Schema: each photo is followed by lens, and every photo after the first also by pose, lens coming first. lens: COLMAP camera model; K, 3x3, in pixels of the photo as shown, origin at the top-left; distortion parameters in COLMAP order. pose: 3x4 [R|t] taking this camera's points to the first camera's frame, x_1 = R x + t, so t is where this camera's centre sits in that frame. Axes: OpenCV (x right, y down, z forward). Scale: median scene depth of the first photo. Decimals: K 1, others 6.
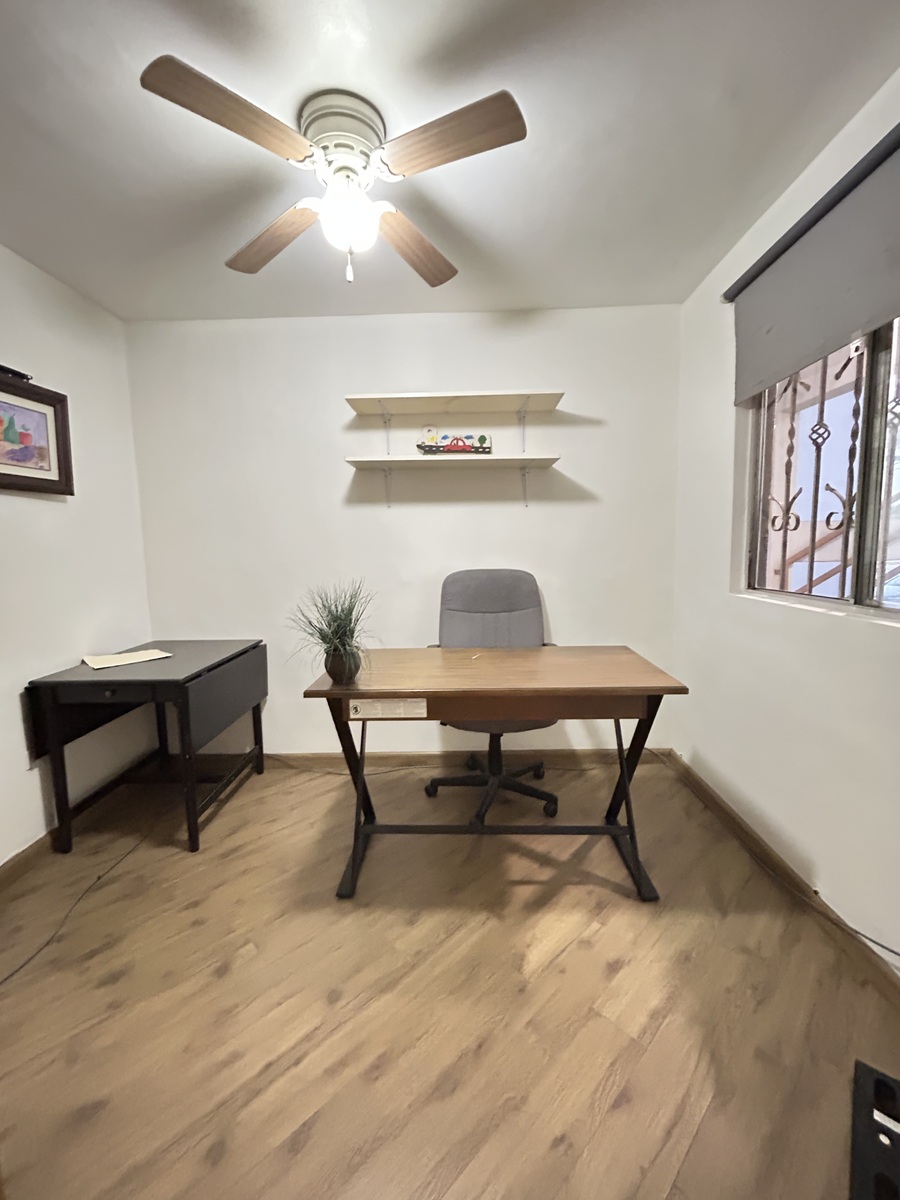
lens RADIAL K [[485.7, 0, 451.8], [0, 485.7, 593.9], [0, 0, 1]] dist [-0.000932, 0.000859]
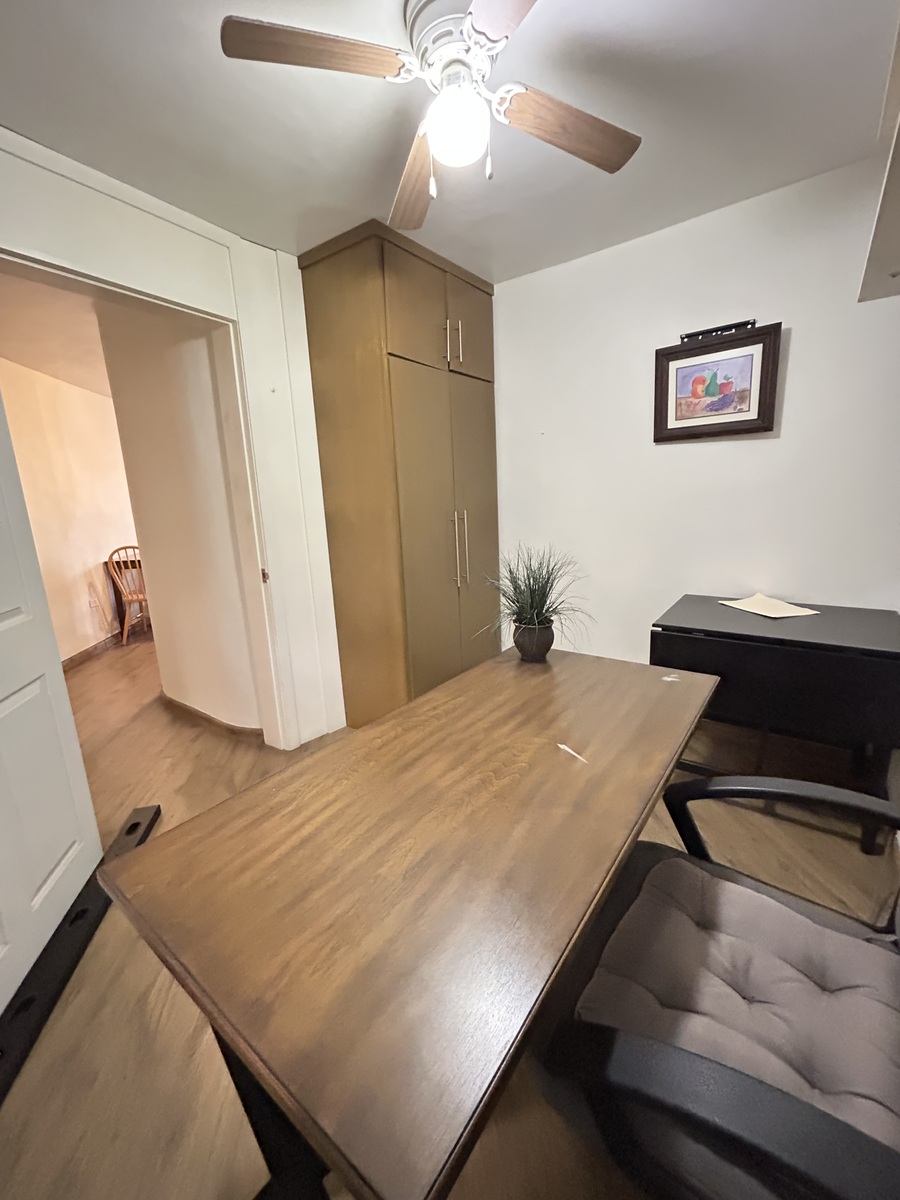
lens RADIAL K [[485.7, 0, 451.4], [0, 485.7, 598.9], [0, 0, 1]] dist [-0.000932, 0.000859]
pose [[-0.565795, 0.200018, -0.799918, 0.478282], [-0.051059, 0.959770, 0.276104, -0.124198], [0.822964, 0.197062, -0.532820, 1.147922]]
